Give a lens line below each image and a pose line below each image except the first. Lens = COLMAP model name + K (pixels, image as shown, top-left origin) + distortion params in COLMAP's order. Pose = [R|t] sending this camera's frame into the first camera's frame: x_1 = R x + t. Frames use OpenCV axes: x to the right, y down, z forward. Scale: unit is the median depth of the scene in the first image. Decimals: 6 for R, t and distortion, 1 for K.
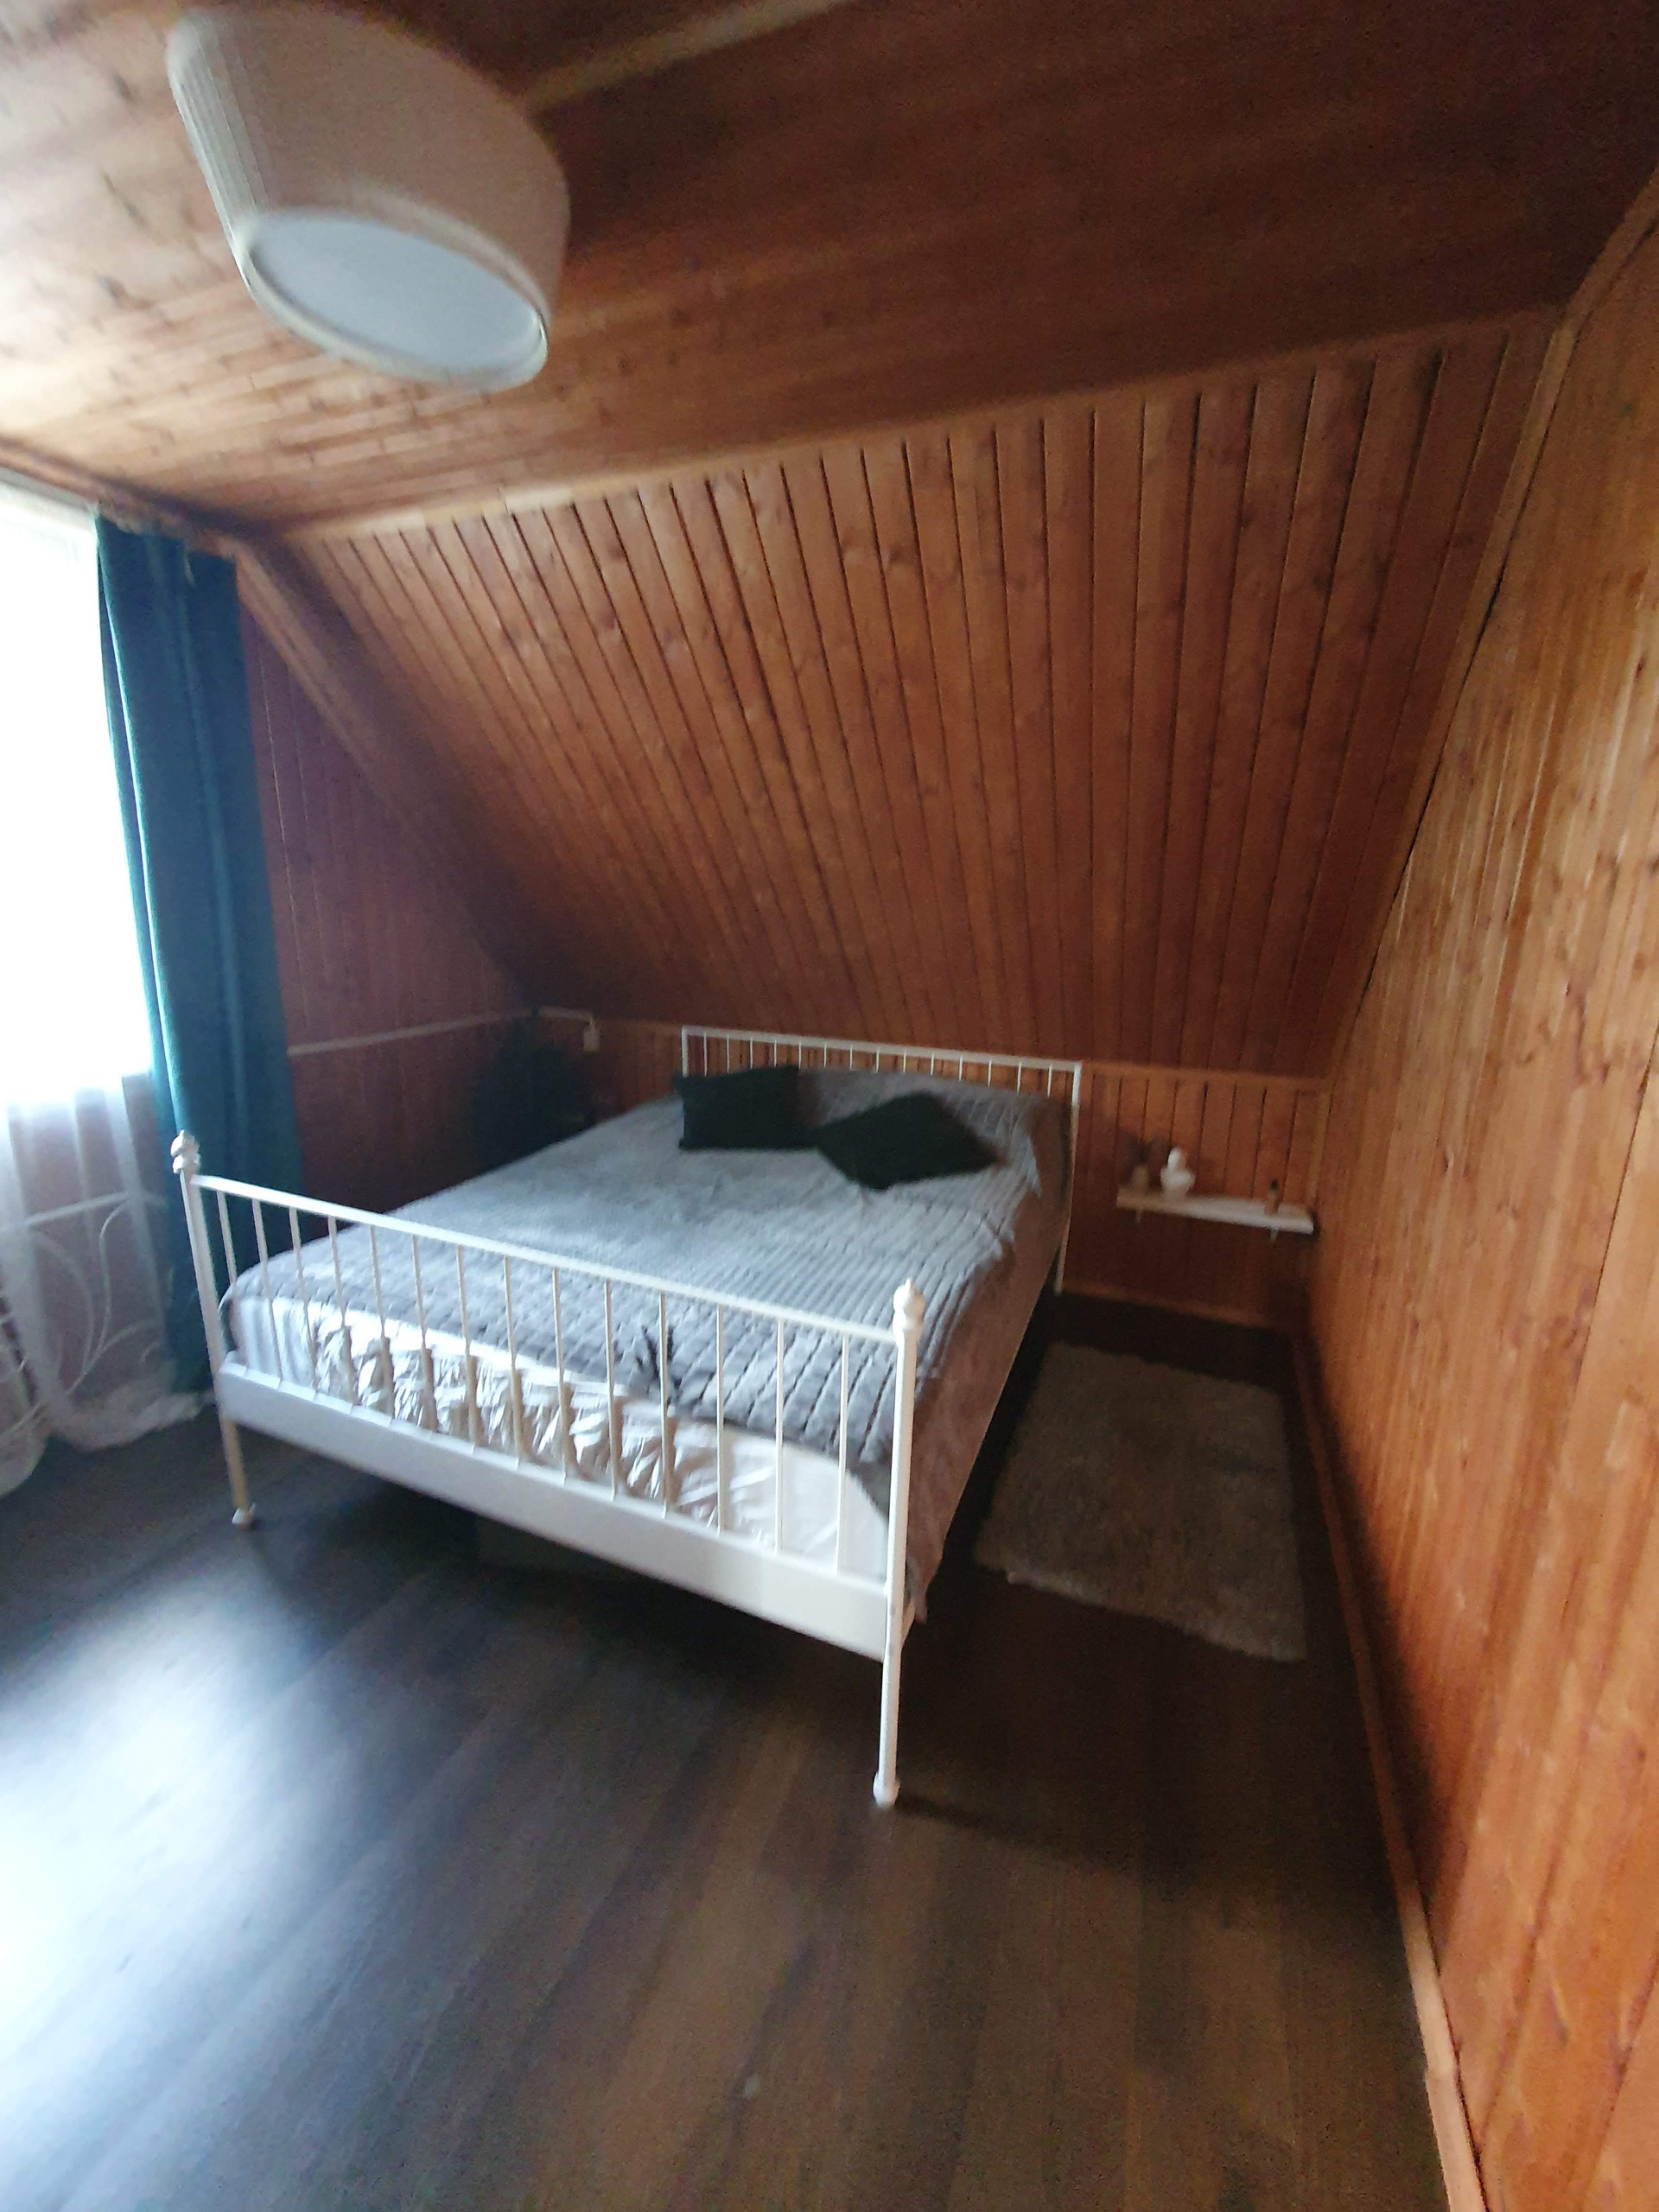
lens RADIAL K [[862.0, 0, 820.0], [0, 862.0, 1082.8], [0, 0, 1]] dist [0.010964, 0.000107]
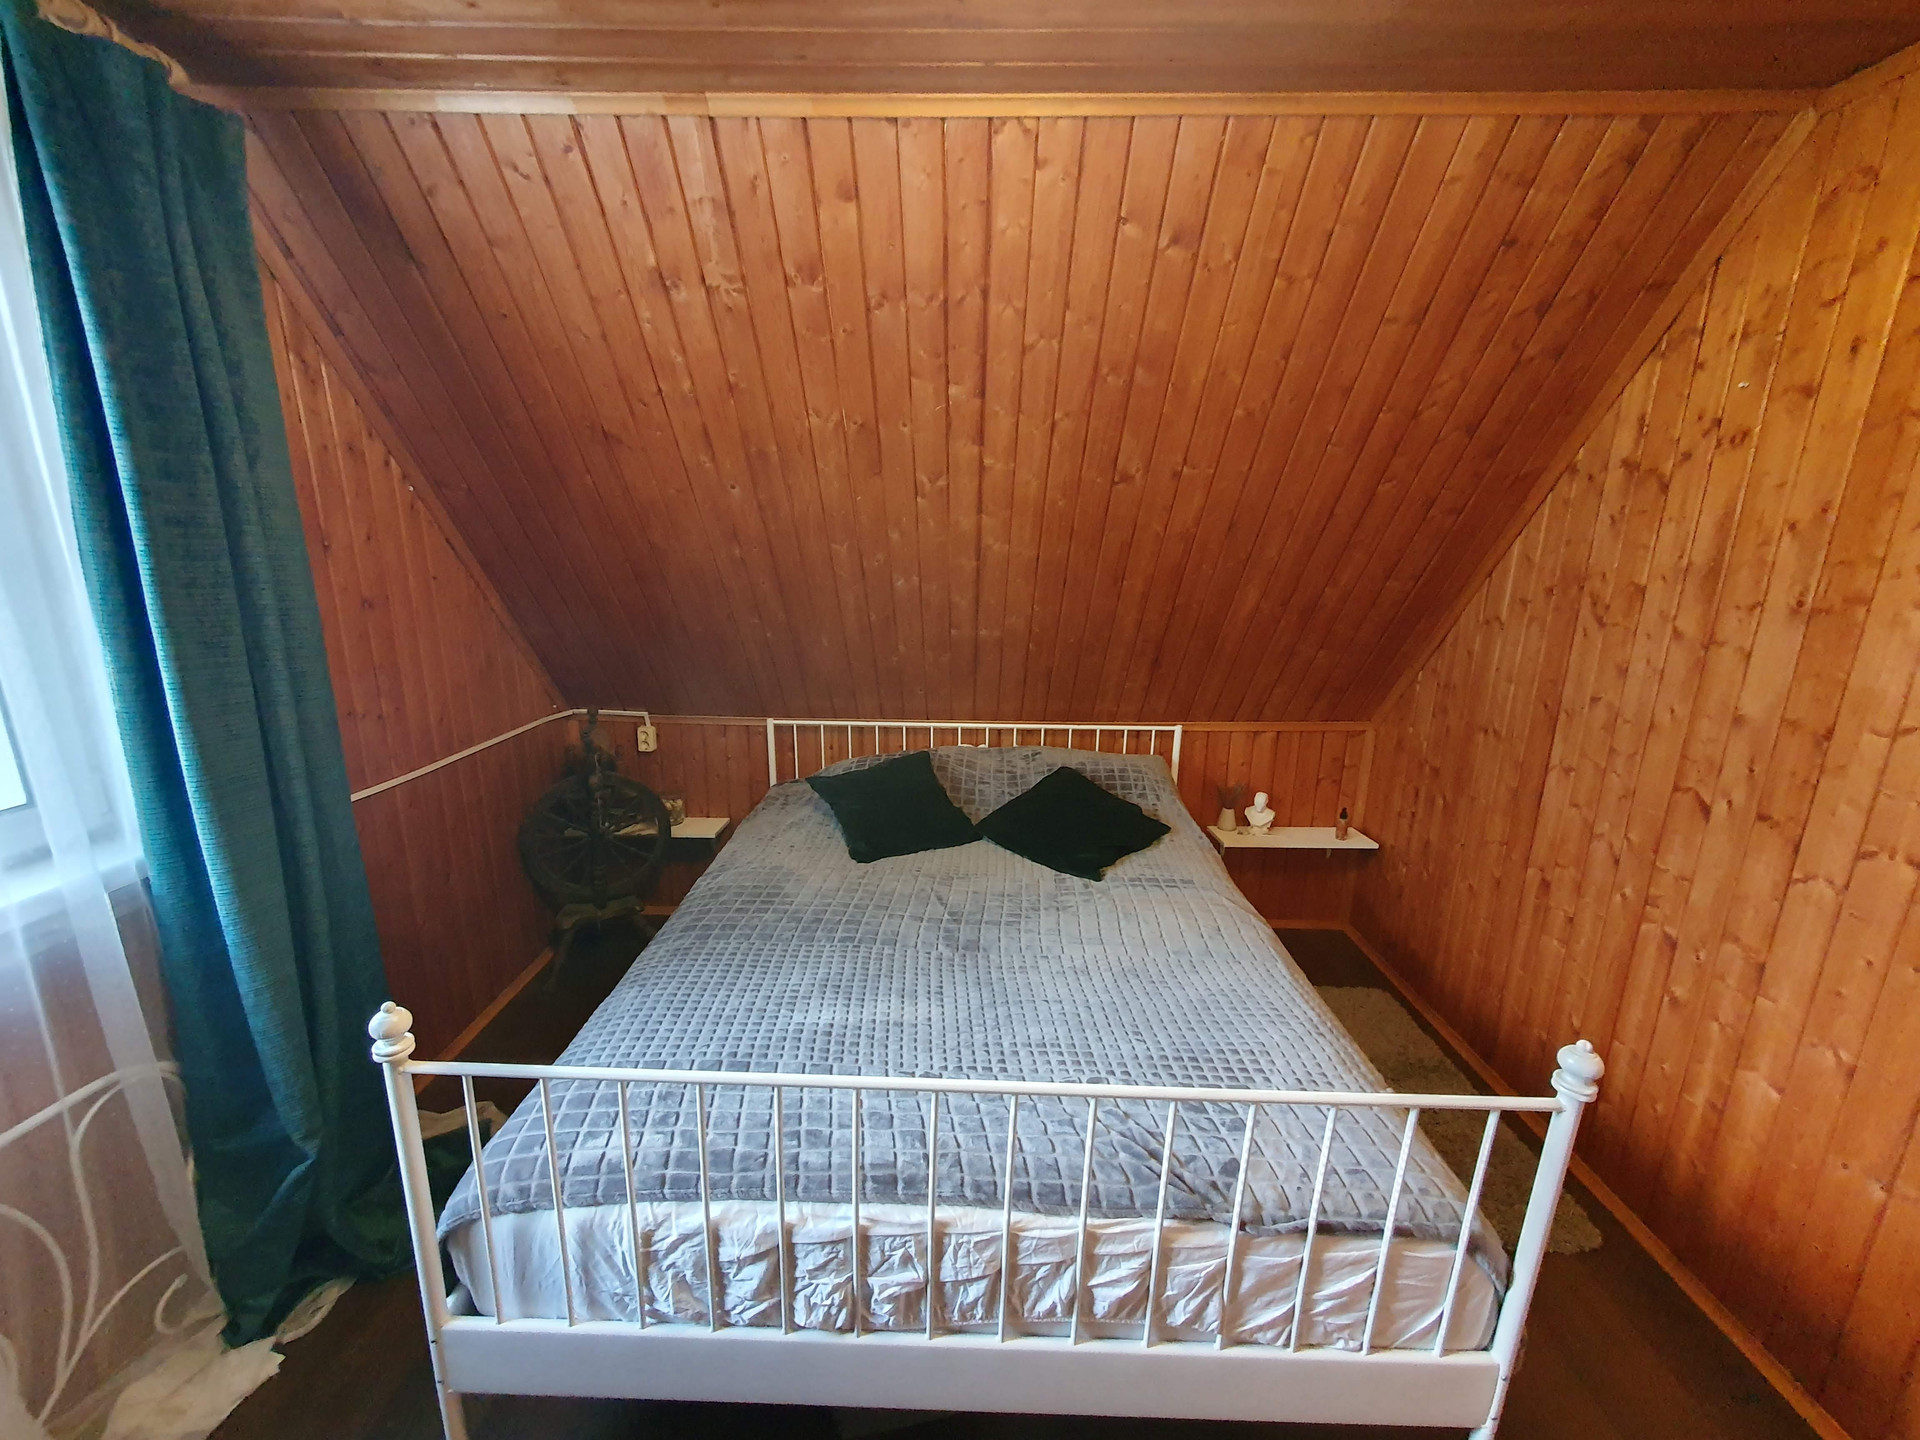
lens RADIAL K [[748.2, 0, 934.9], [0, 748.2, 719.8], [0, 0, 1]] dist [0.010964, 0.000107]
pose [[0.933115, -0.090780, 0.347930, -0.458342], [0.088420, 0.995825, 0.022690, -0.108620], [-0.348538, 0.009592, 0.937246, 0.289764]]
